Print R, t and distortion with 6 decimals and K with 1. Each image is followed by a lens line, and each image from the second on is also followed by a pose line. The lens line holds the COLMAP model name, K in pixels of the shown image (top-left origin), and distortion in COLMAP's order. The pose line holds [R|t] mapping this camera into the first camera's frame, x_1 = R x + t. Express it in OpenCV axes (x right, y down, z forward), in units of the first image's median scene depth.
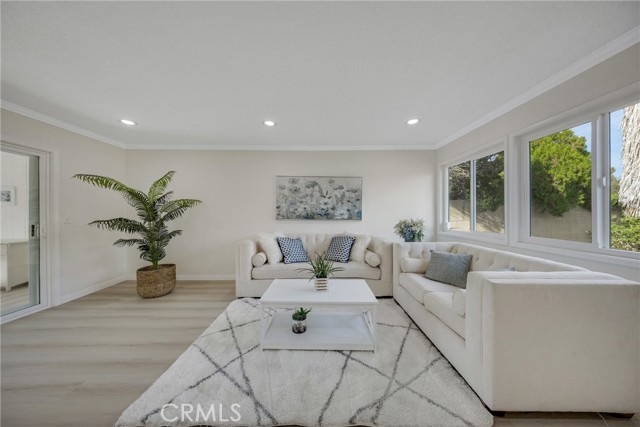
lens RADIAL K [[194.0, 0, 322.4], [0, 194.0, 215.4], [0, 0, 1]] dist [-0.002999, -0.000486]
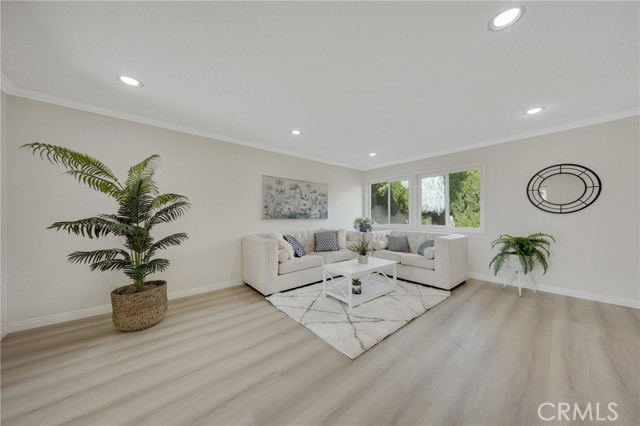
lens RADIAL K [[209.4, 0, 328.2], [0, 209.4, 213.0], [0, 0, 1]] dist [-0.006627, -0.000518]
pose [[0.757789, 0.007276, 0.652459, -0.689482], [0.010503, 0.999672, -0.023346, 0.018280], [-0.652415, 0.024544, 0.757465, -0.026064]]
